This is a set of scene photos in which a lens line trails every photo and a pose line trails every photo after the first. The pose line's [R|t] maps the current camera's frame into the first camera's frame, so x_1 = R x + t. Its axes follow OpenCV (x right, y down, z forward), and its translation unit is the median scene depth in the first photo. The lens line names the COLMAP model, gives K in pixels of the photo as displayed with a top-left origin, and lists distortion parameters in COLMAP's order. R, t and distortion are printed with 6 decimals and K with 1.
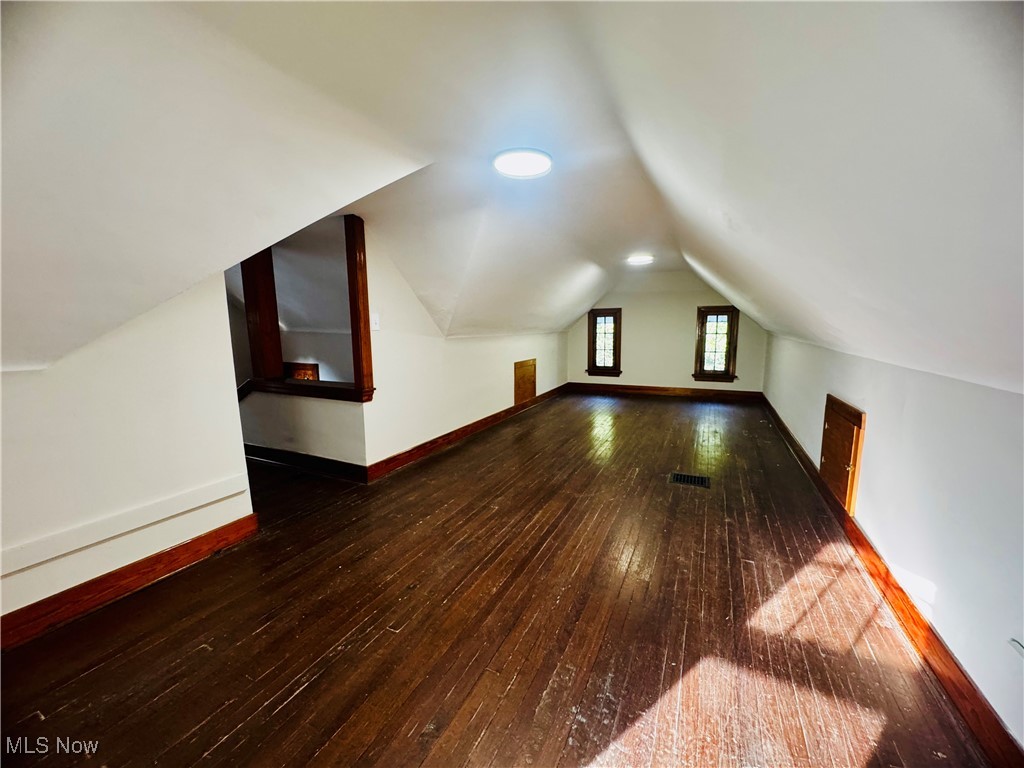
lens RADIAL K [[412.1, 0, 512.0], [0, 412.1, 384.0], [0, 0, 1]] dist [0.000003, 0.000164]
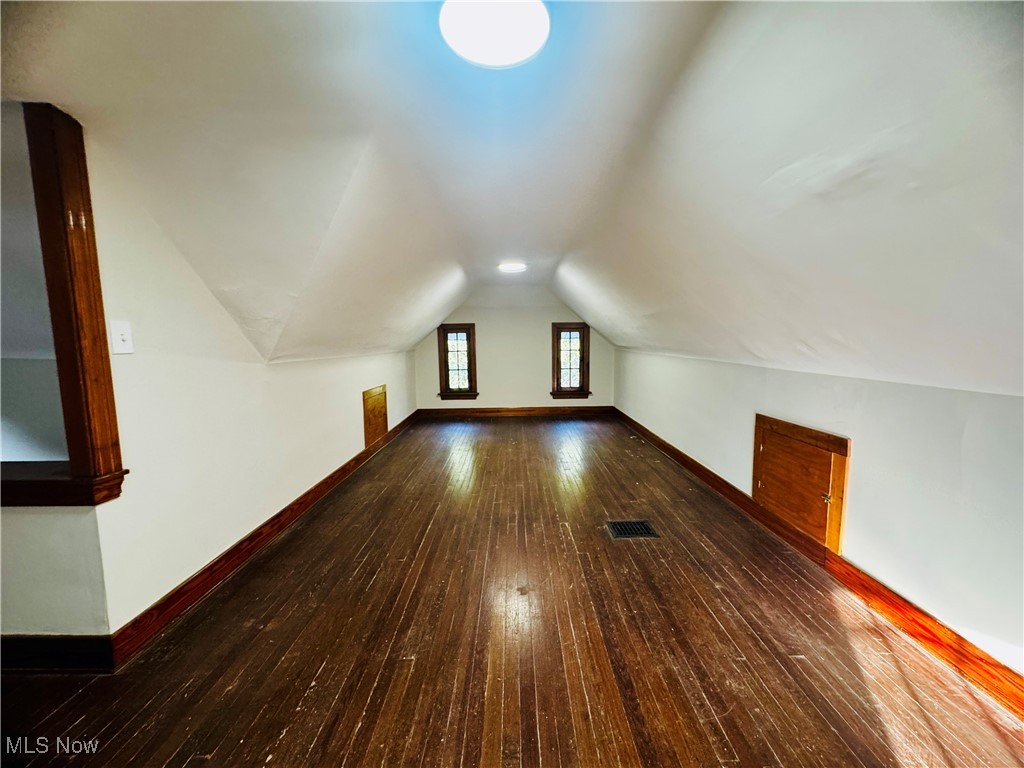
lens RADIAL K [[412.1, 0, 512.0], [0, 412.1, 384.0], [0, 0, 1]] dist [0.000003, 0.000164]
pose [[0.901452, -0.048487, 0.430156, -0.096115], [0.066515, 0.997421, -0.026961, -0.038210], [-0.427739, 0.052916, 0.902352, 0.273107]]
